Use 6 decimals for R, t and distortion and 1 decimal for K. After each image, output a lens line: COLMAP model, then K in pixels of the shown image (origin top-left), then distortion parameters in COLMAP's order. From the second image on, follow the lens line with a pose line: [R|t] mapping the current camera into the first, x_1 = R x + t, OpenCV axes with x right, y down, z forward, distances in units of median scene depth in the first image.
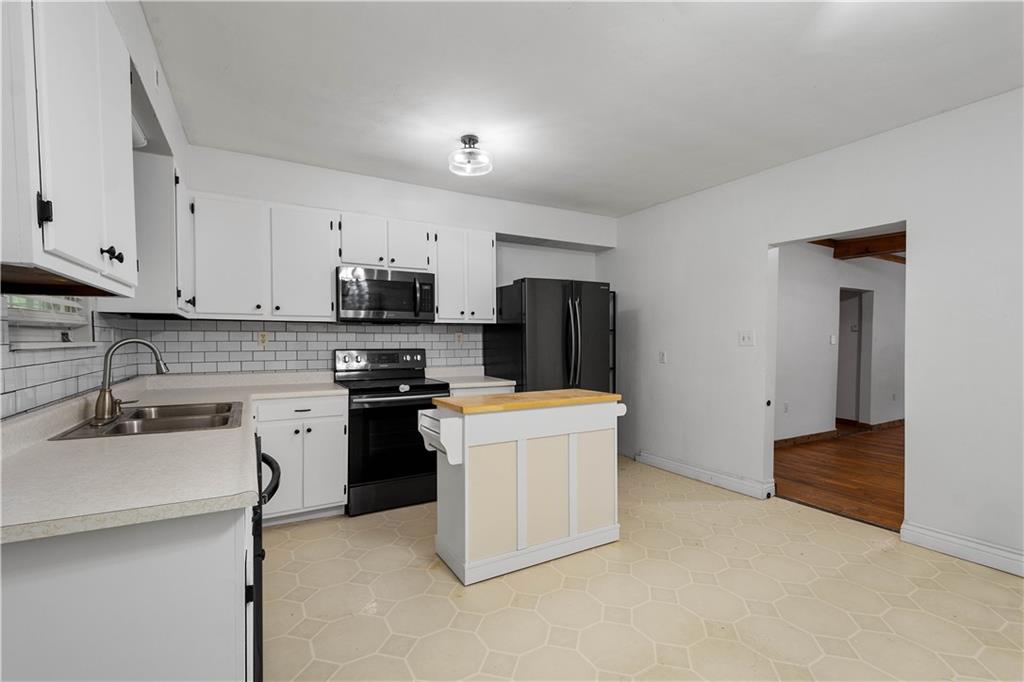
lens RADIAL K [[449.6, 0, 512.0], [0, 449.6, 341.0], [0, 0, 1]] dist [0.002104, -0.000350]
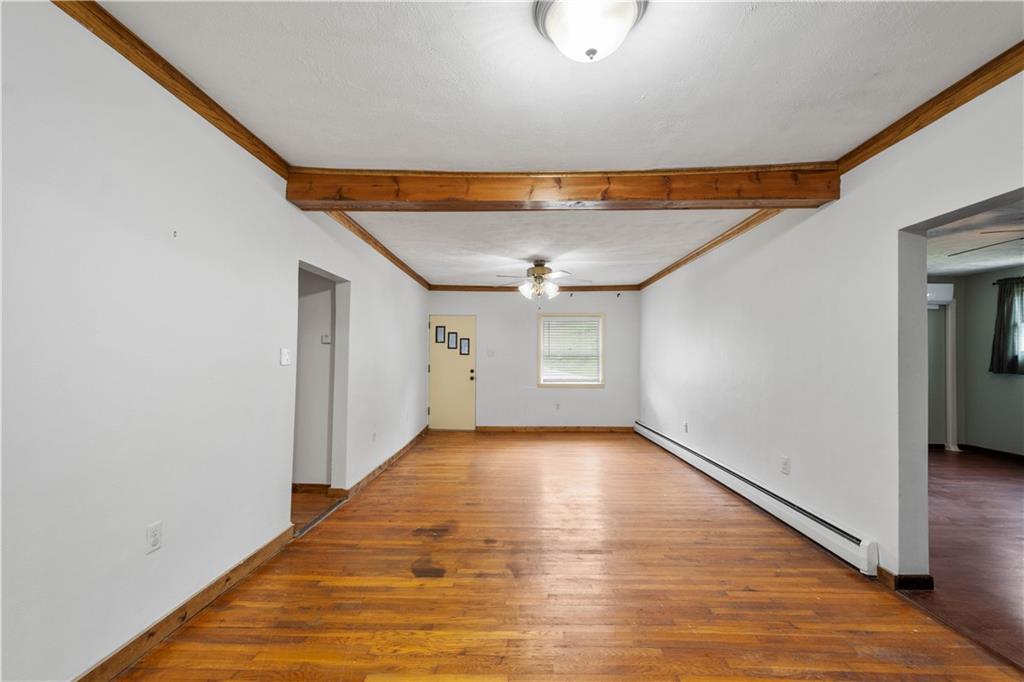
lens RADIAL K [[438.8, 0, 512.0], [0, 438.8, 341.0], [0, 0, 1]] dist [0.000659, -0.000122]
pose [[0.514369, 0.024414, 0.857221, 0.378309], [0.013663, 0.999234, -0.036657, 0.001099], [-0.857460, 0.030568, 0.513642, 0.471518]]
